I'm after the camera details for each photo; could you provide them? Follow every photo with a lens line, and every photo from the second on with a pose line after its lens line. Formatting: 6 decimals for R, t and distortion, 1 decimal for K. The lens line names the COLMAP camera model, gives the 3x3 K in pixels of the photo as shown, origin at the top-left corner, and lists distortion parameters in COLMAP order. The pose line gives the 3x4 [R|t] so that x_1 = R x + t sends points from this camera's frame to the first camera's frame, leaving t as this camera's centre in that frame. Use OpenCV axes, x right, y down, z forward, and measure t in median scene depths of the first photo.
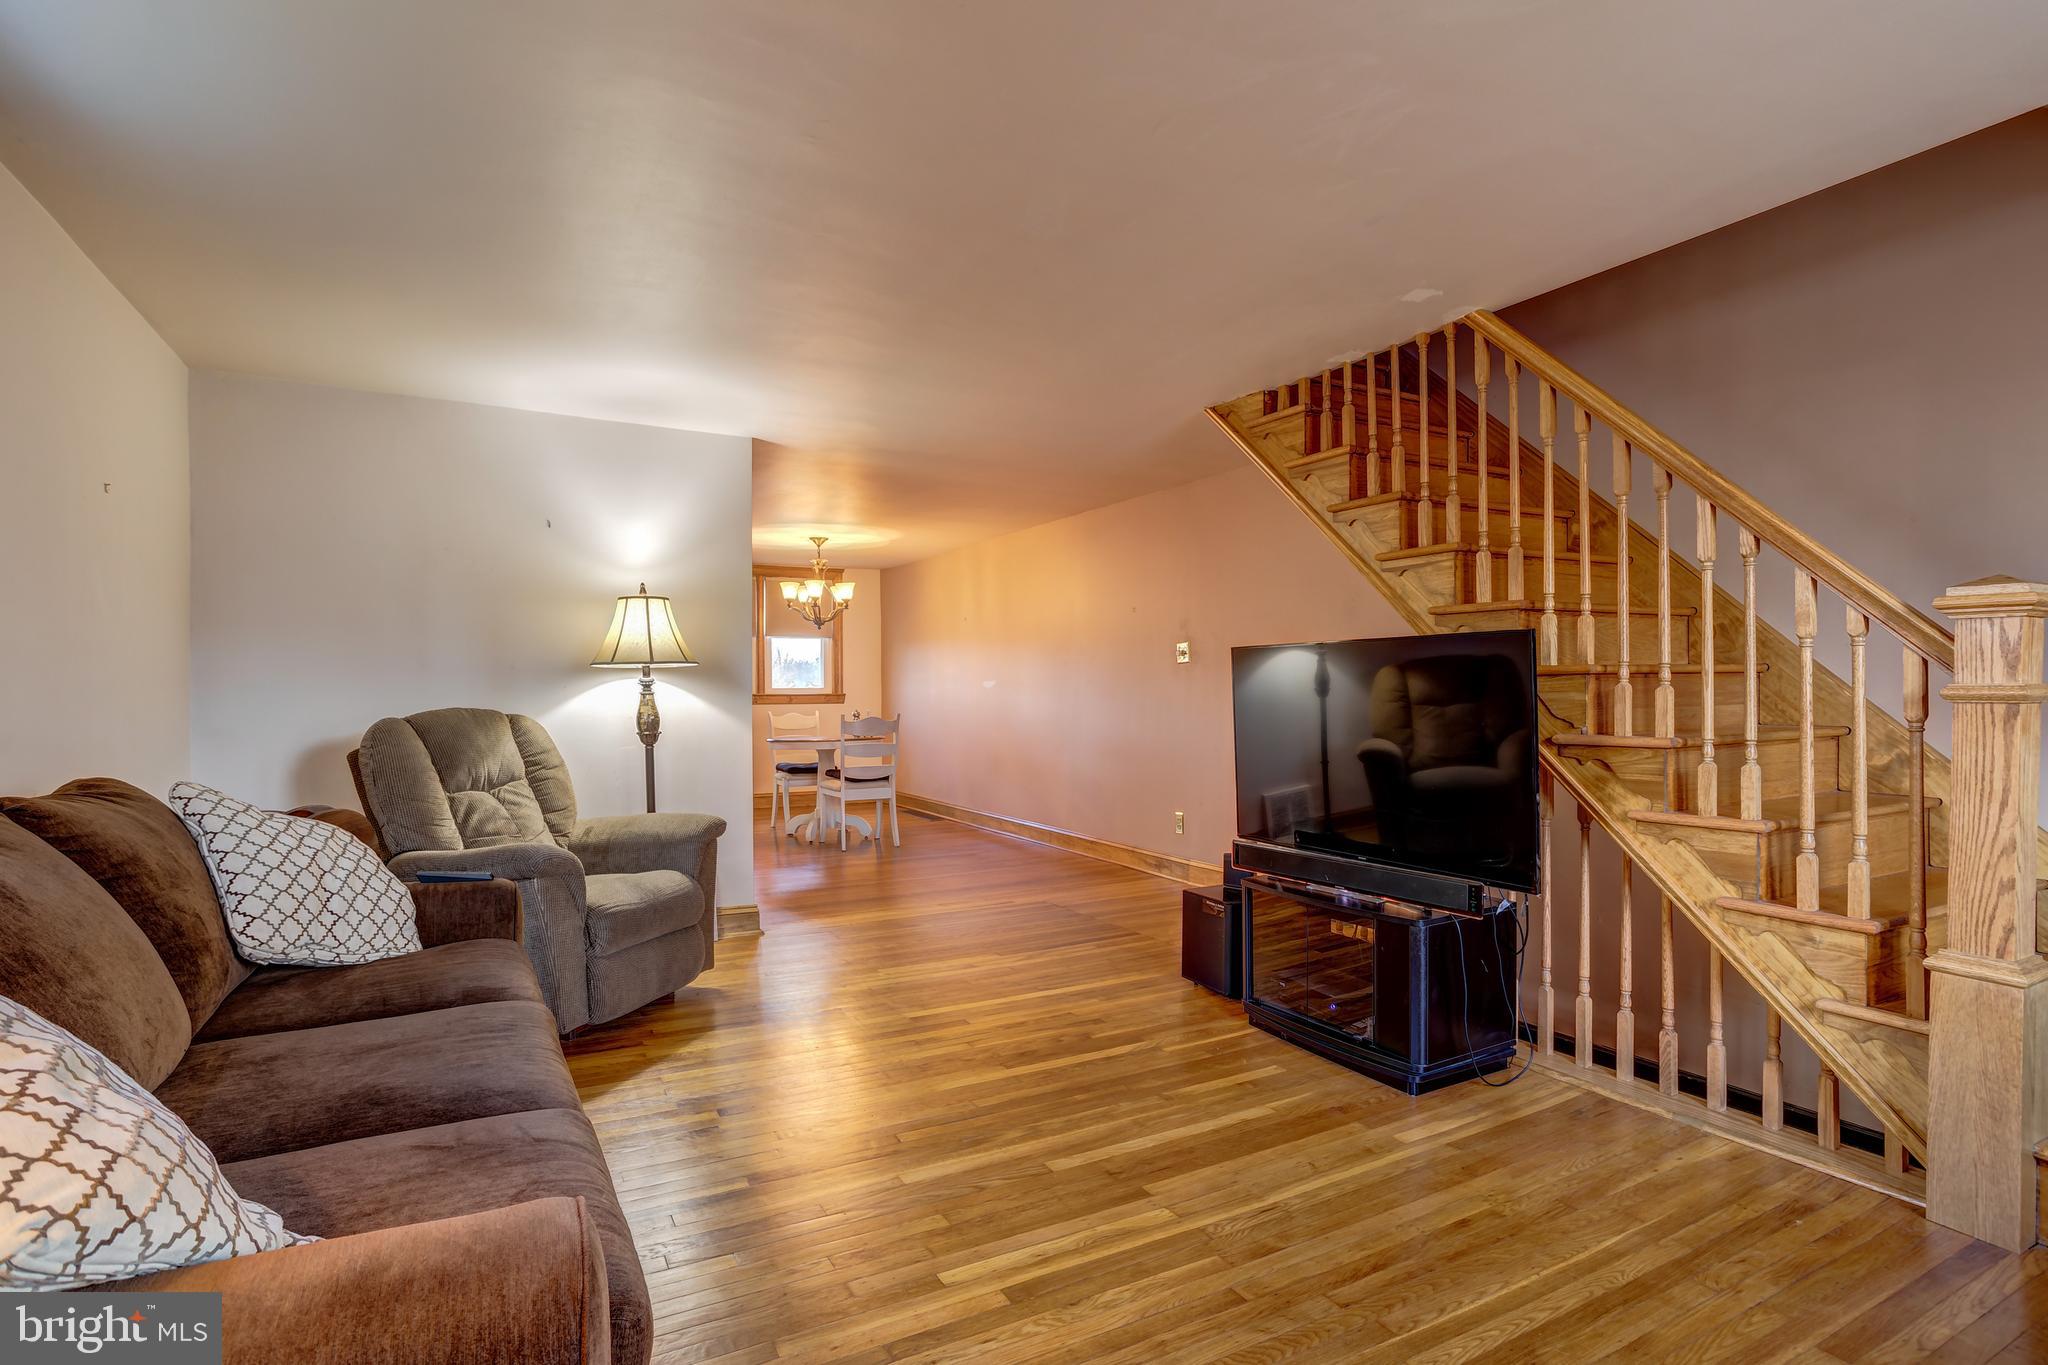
lens RADIAL K [[975.8, 0, 1021.5], [0, 975.8, 694.5], [0, 0, 1]] dist [-0.039795, 0.023256]
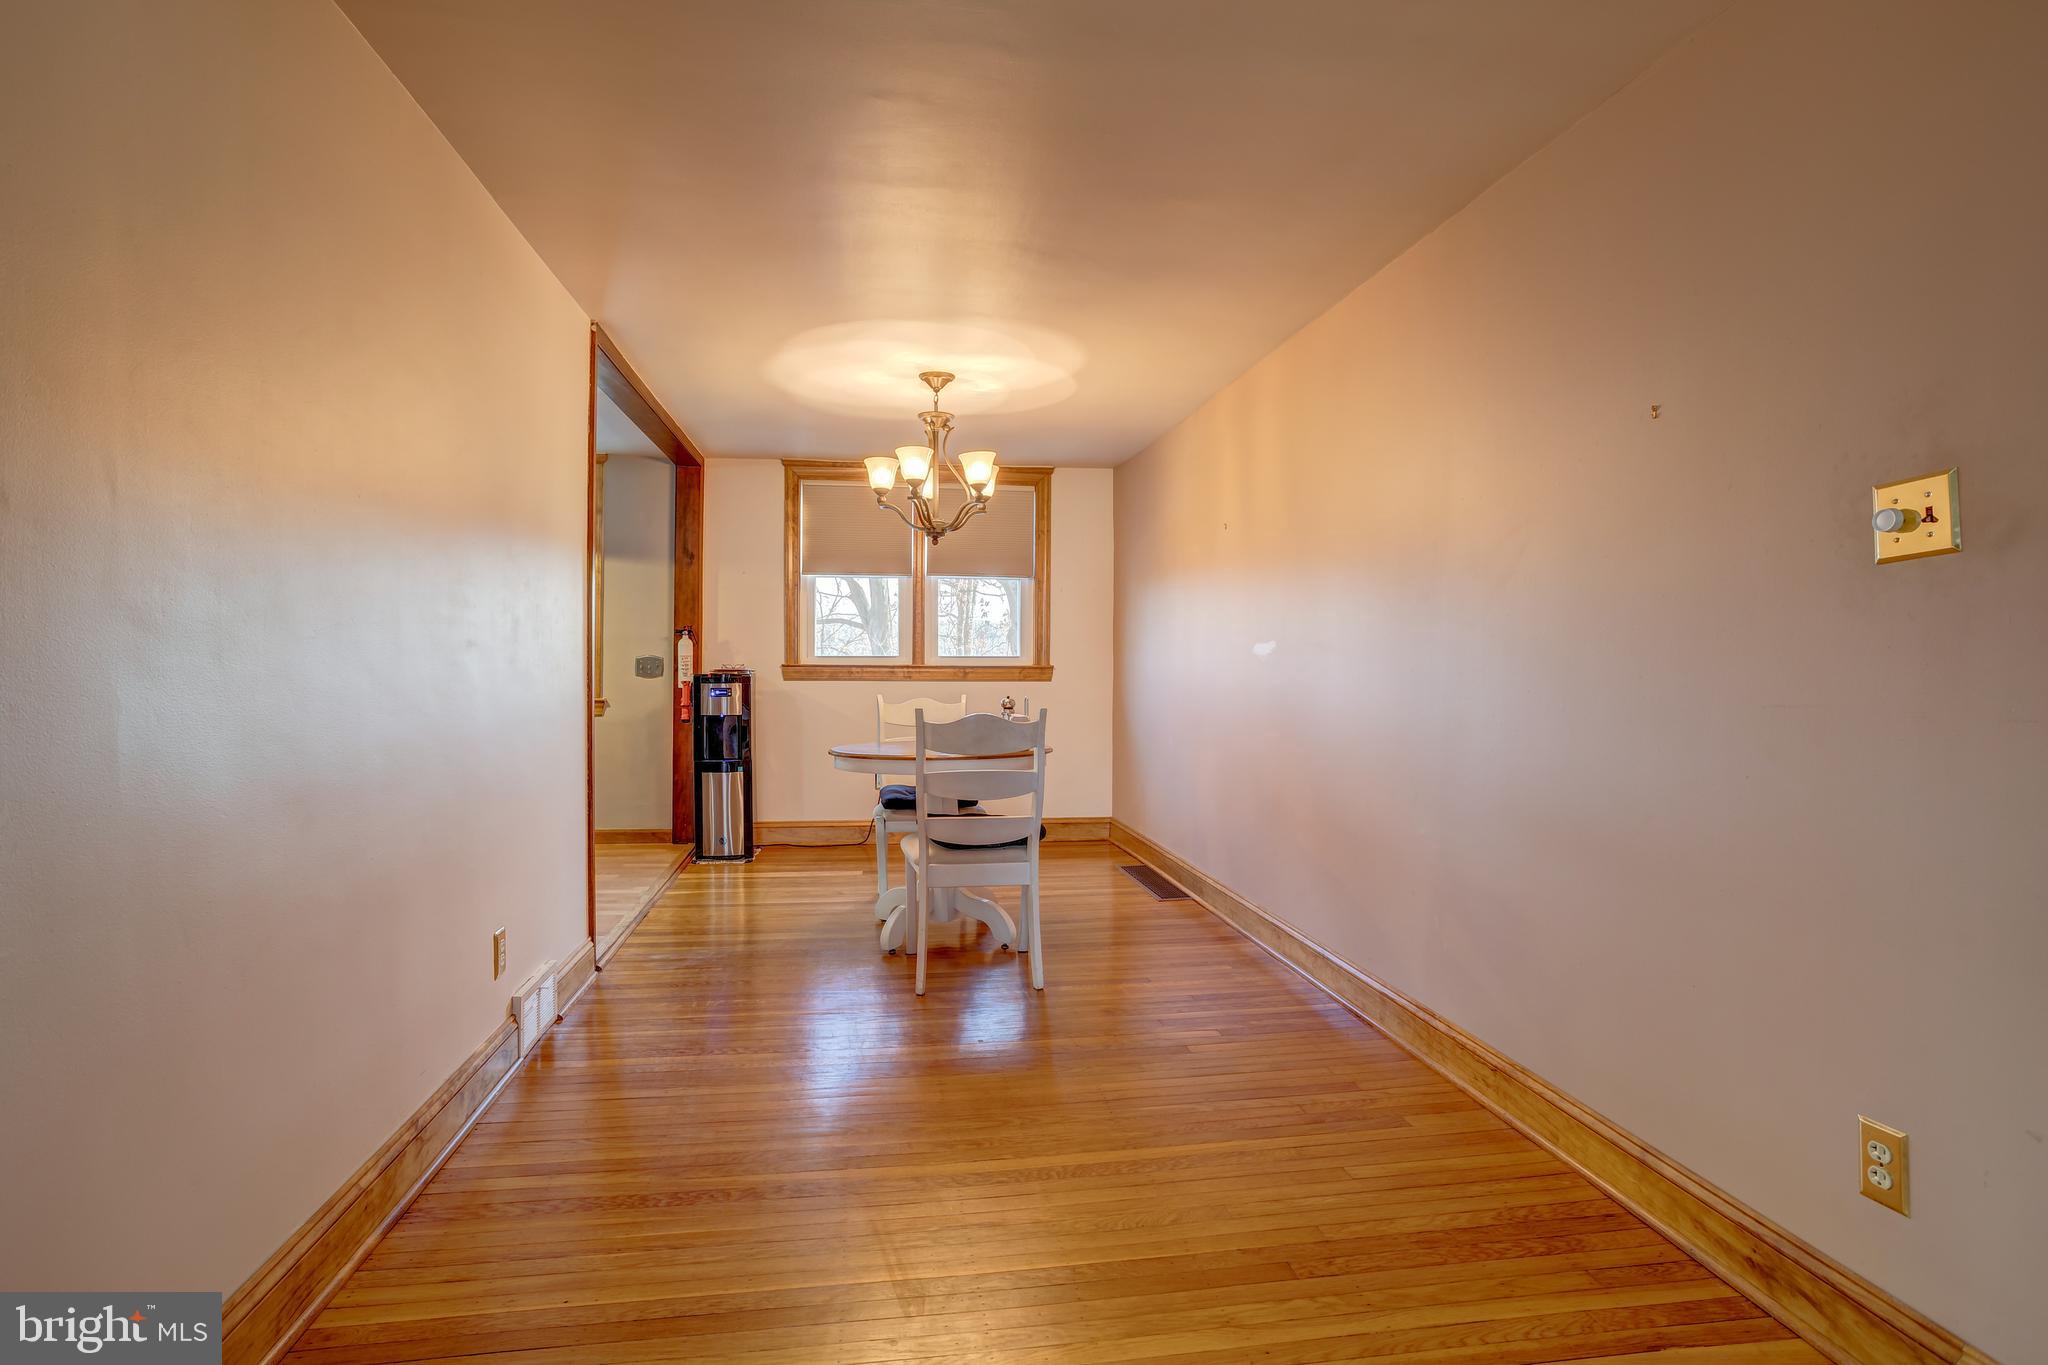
lens RADIAL K [[975.8, 0, 1021.5], [0, 975.8, 694.5], [0, 0, 1]] dist [-0.039795, 0.023256]
pose [[0.939169, 0.017140, -0.343028, 0.022073], [-0.007490, 0.999539, 0.029436, -0.000843], [0.343374, -0.025077, 0.938864, 0.508721]]
